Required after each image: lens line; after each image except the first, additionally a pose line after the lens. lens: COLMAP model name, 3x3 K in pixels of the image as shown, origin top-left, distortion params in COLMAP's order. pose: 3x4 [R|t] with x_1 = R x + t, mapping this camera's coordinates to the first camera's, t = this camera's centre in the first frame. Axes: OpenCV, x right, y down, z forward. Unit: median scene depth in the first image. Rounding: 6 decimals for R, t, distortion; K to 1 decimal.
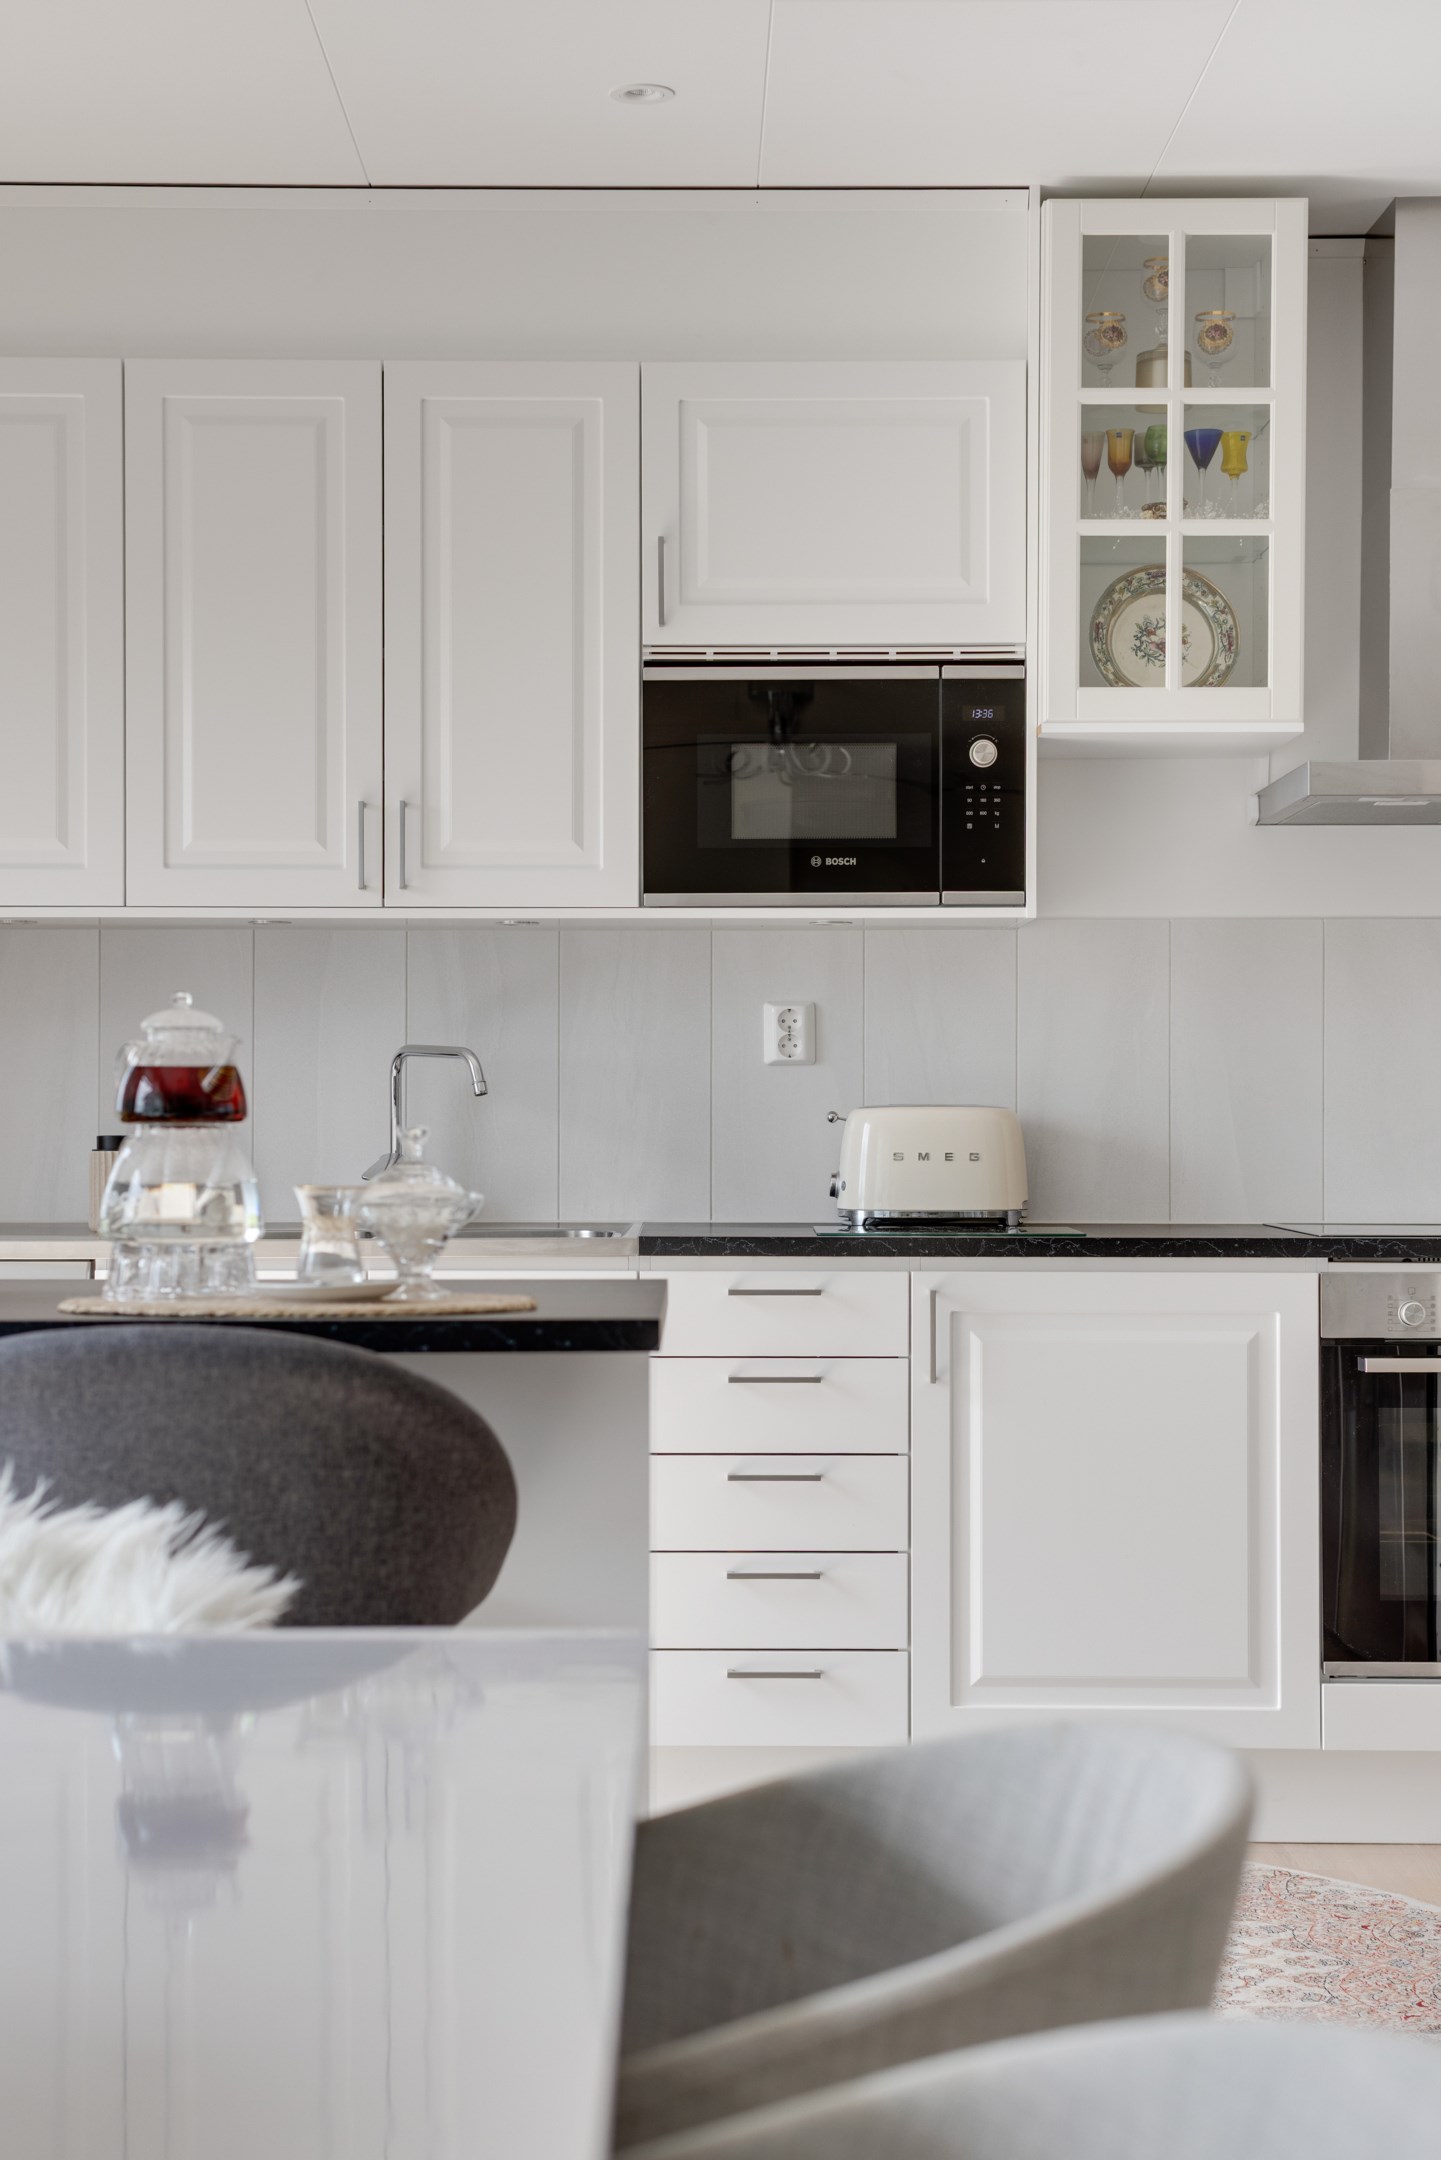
lens RADIAL K [[3389.6, 0, 764.8], [0, 3389.6, 1095.1], [0, 0, 1]] dist [0.106216, 0.000000]
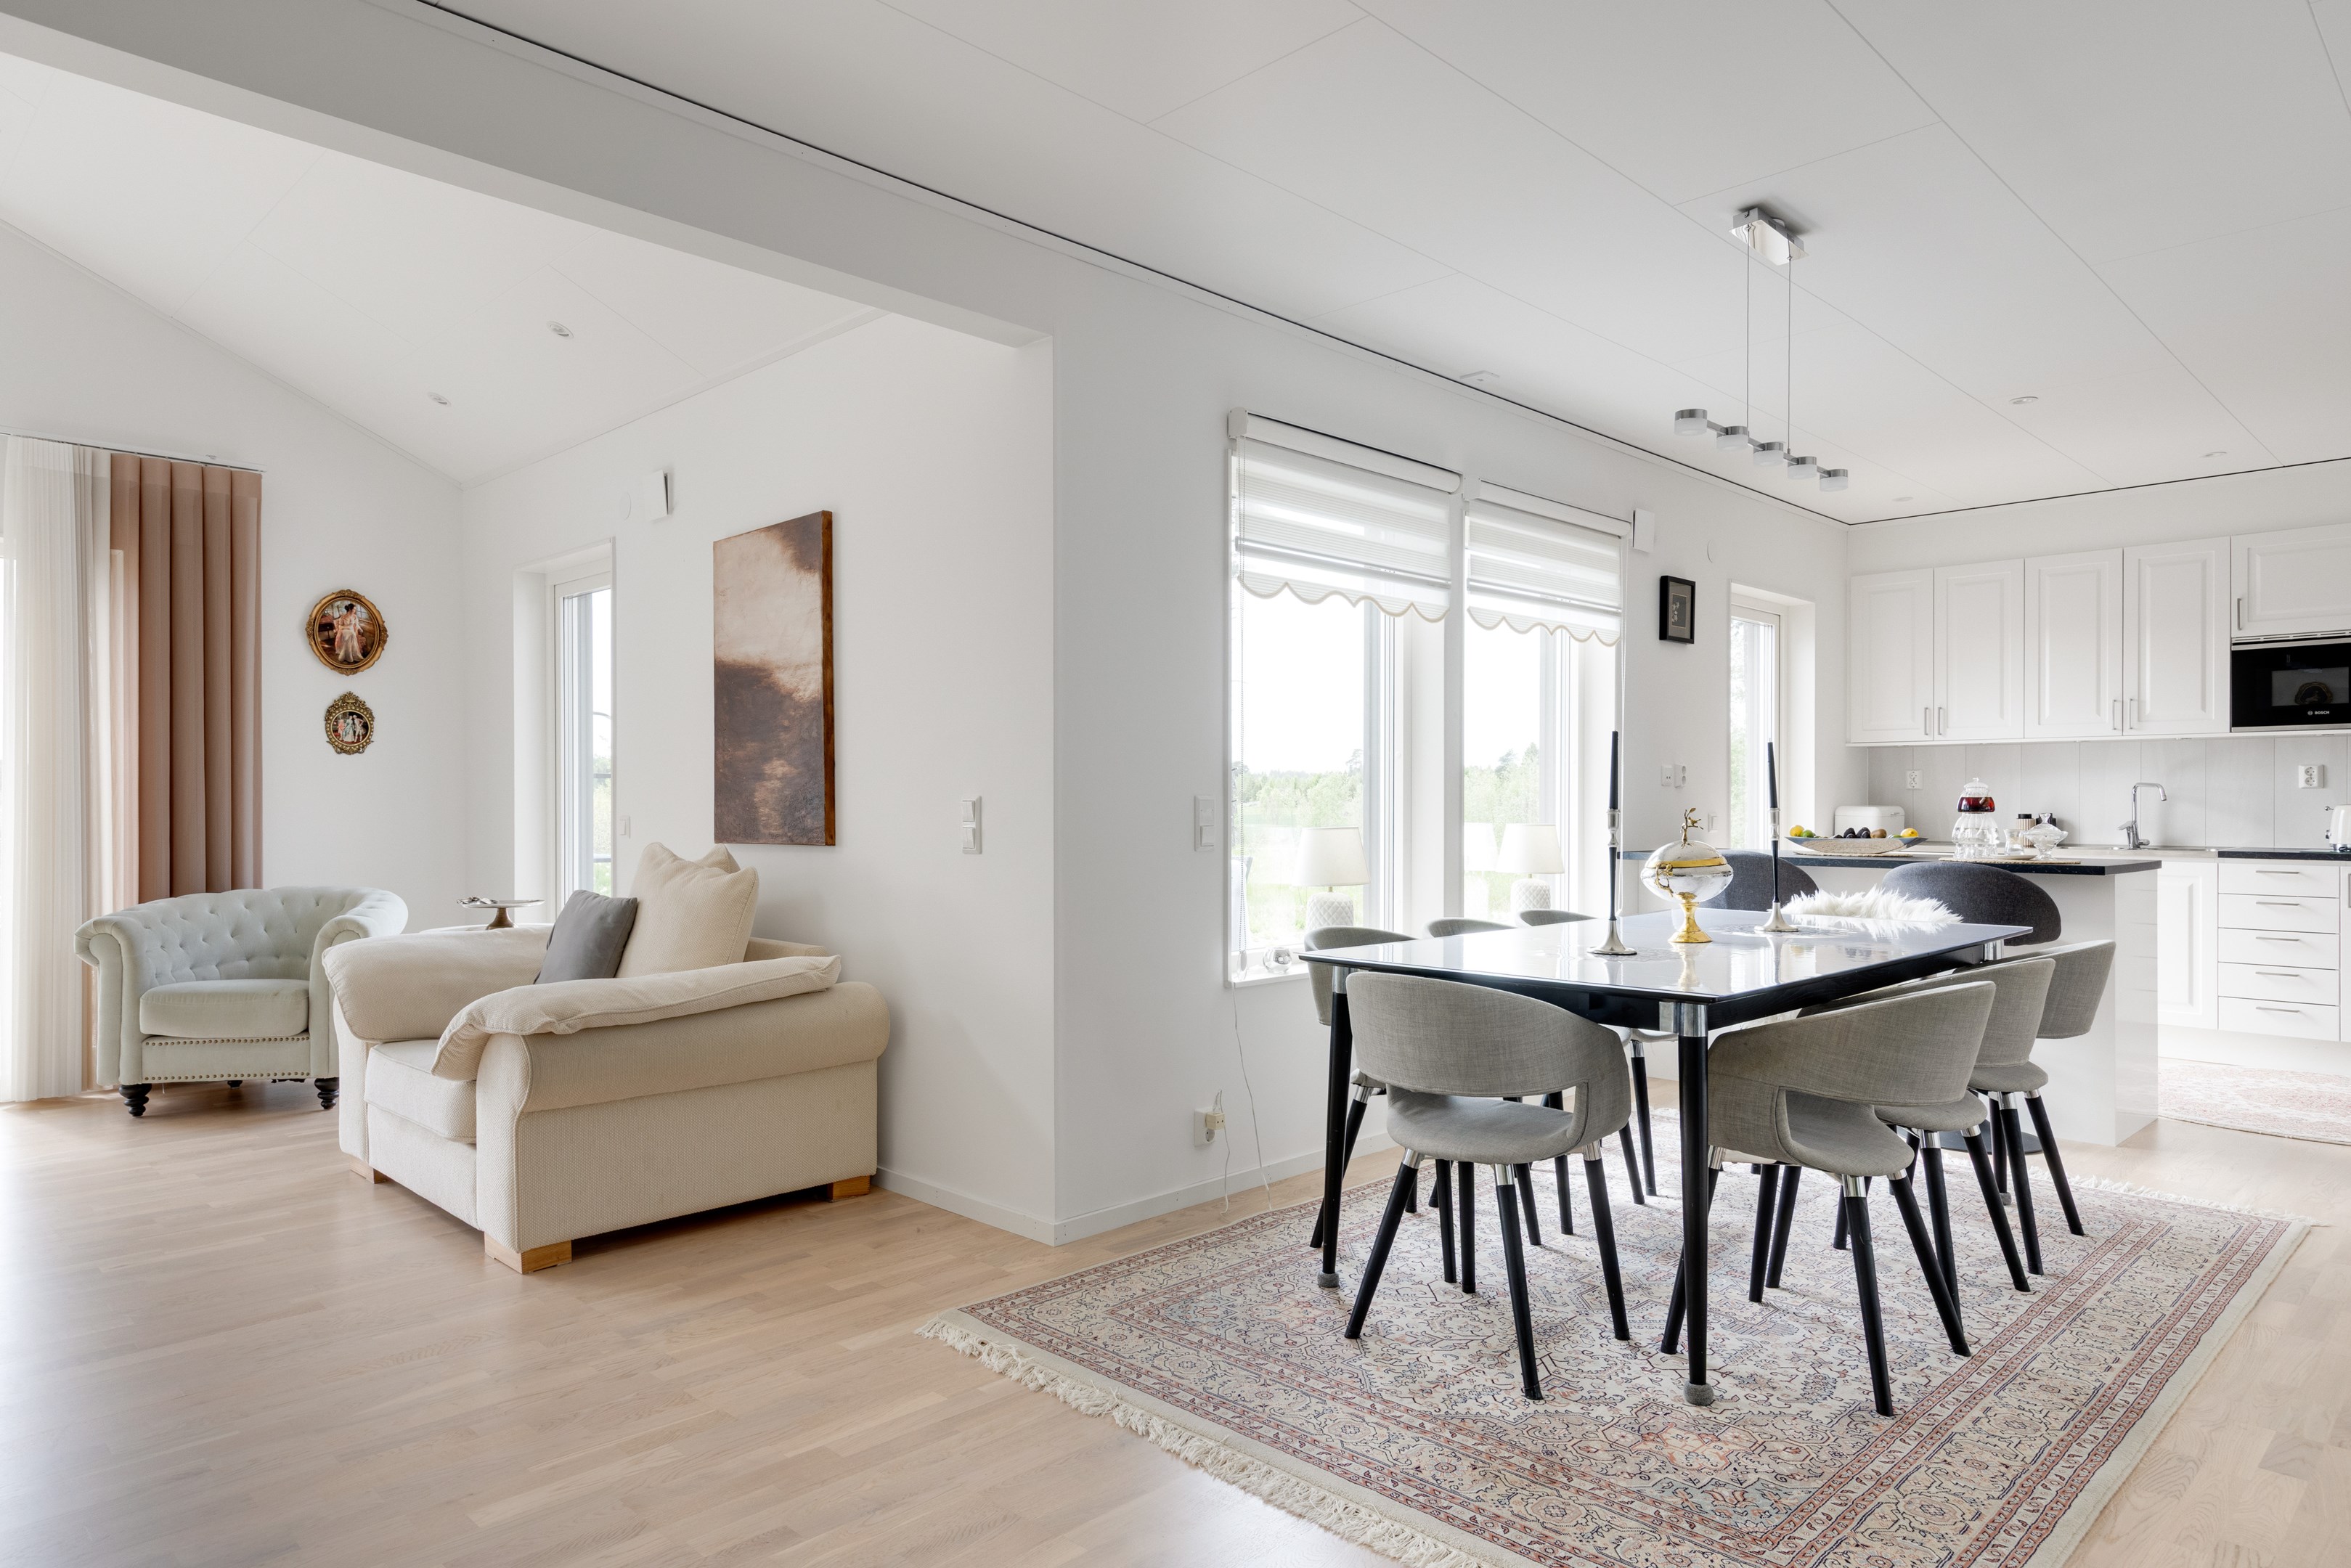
lens RADIAL K [[1461.1, 0, 1176.8], [0, 1461.1, 811.8], [0, 0, 1]] dist [-0.000338, 0.002686]
pose [[0.700510, 0.004819, -0.713627, 0.216012], [0.004992, 0.999920, 0.011652, -0.009113], [0.713626, -0.011725, 0.700429, -0.455218]]
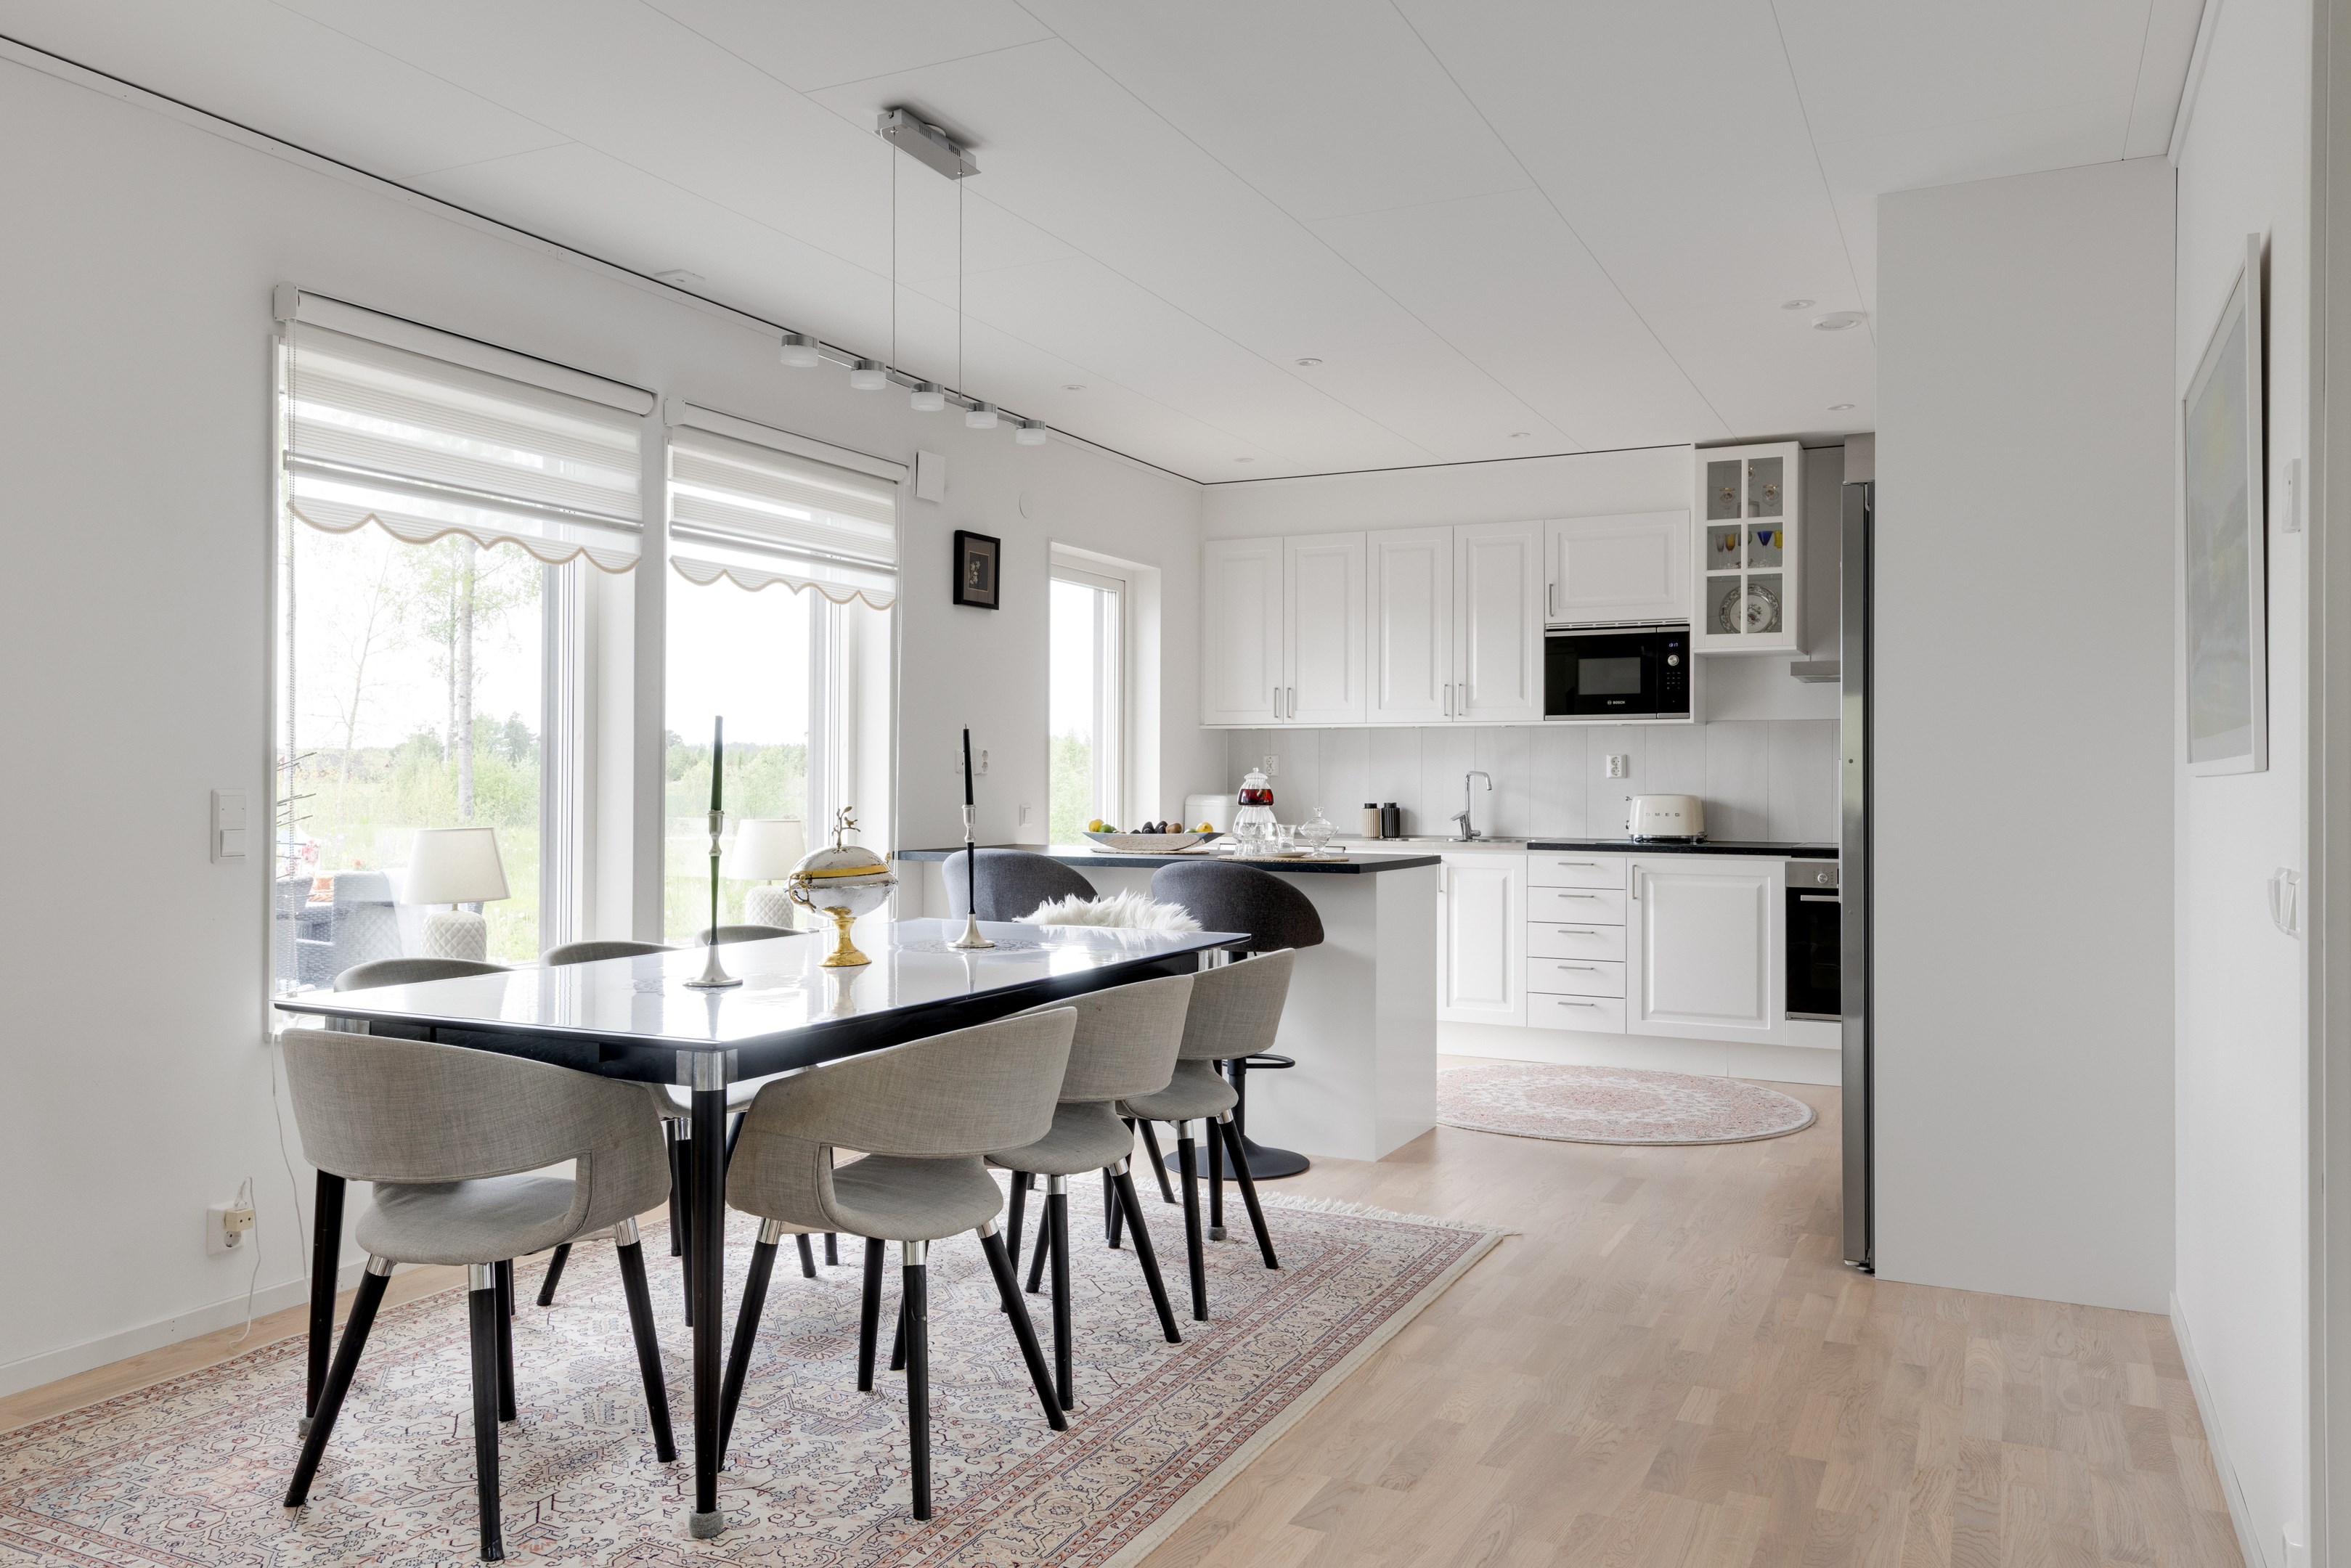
lens RADIAL K [[1713.5, 0, 1197.8], [0, 1713.5, 796.7], [0, 0, 1]] dist [0.012847, -0.004781]
pose [[0.897334, 0.006976, -0.441298, 0.323614], [-0.000199, 0.999881, 0.015401, -0.016382], [0.441353, -0.013732, 0.897229, -0.351388]]
